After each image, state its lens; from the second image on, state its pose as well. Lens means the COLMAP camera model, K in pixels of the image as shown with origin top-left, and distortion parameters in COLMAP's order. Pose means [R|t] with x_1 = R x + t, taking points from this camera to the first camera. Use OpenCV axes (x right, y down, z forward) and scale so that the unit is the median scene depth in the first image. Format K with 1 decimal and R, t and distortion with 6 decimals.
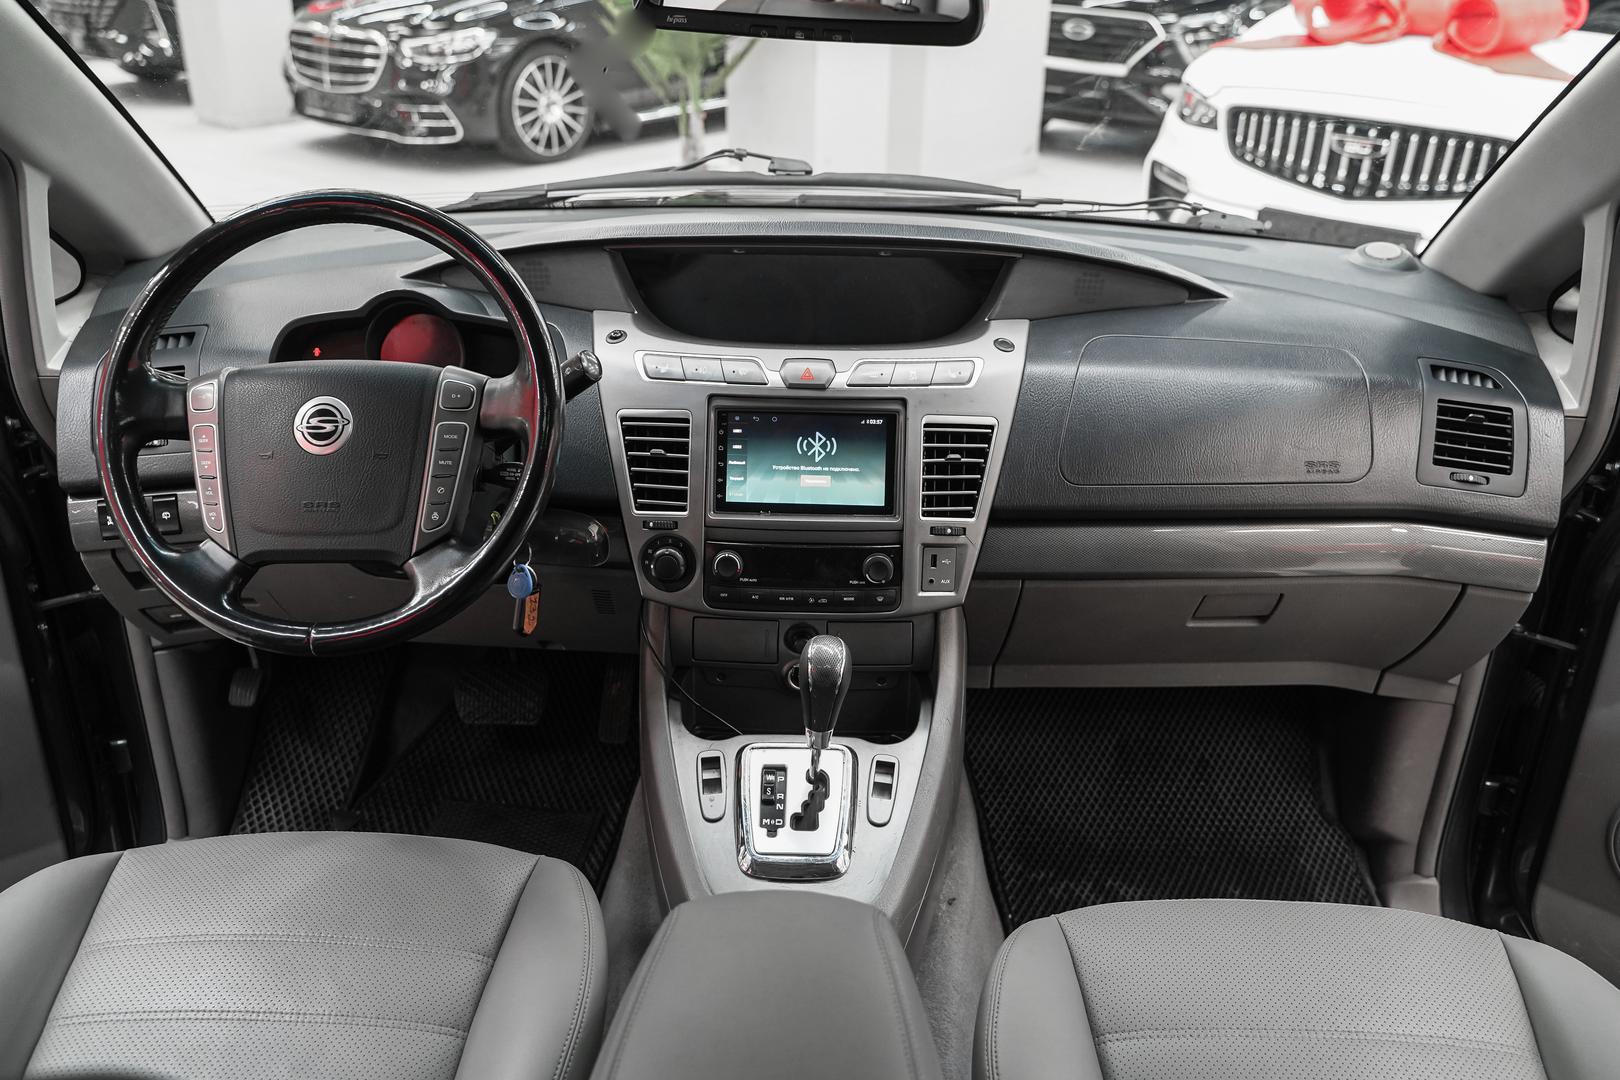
lens RADIAL K [[1316.4, 0, 812.2], [0, 1316.4, 540.2], [0, 0, 1]] dist [-0.024488, 0.034593]
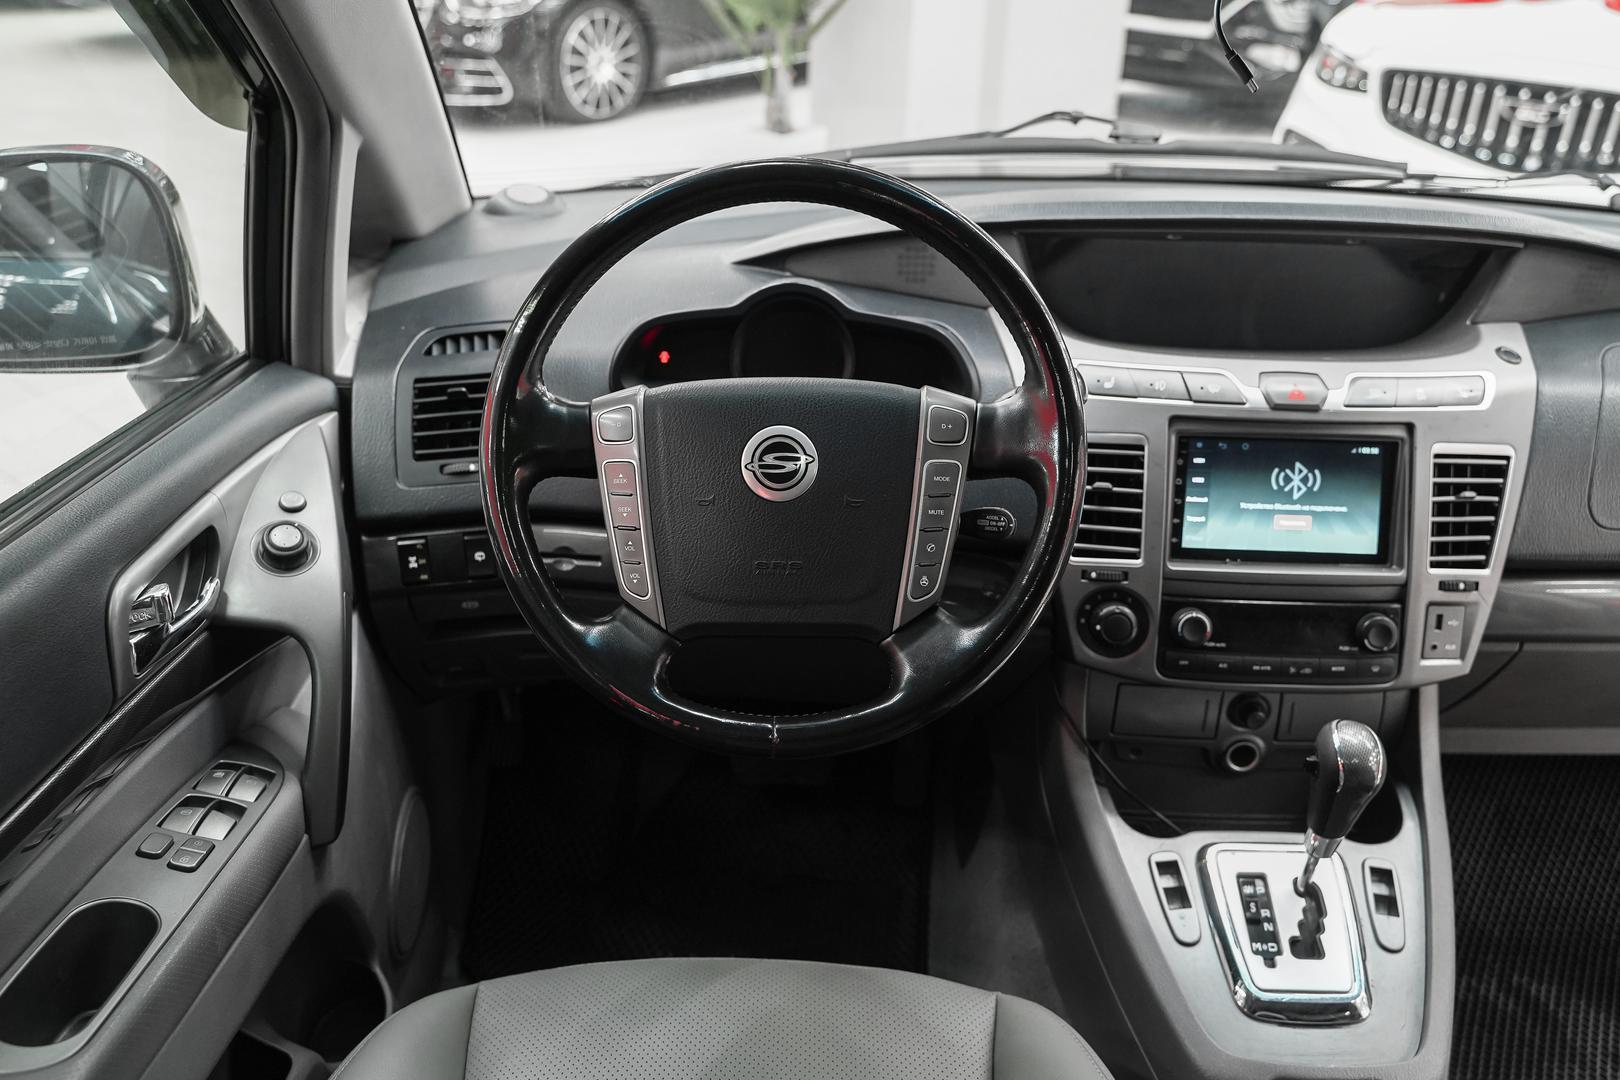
lens RADIAL K [[1316.4, 0, 753.9], [0, 1316.4, 536.3], [0, 0, 1]] dist [-0.024488, 0.034593]
pose [[0.999976, 0.006965, 0.000422, -0.328989], [-0.006973, 0.999714, 0.022878, -0.052385], [-0.000262, -0.022880, 0.999738, 0.186888]]
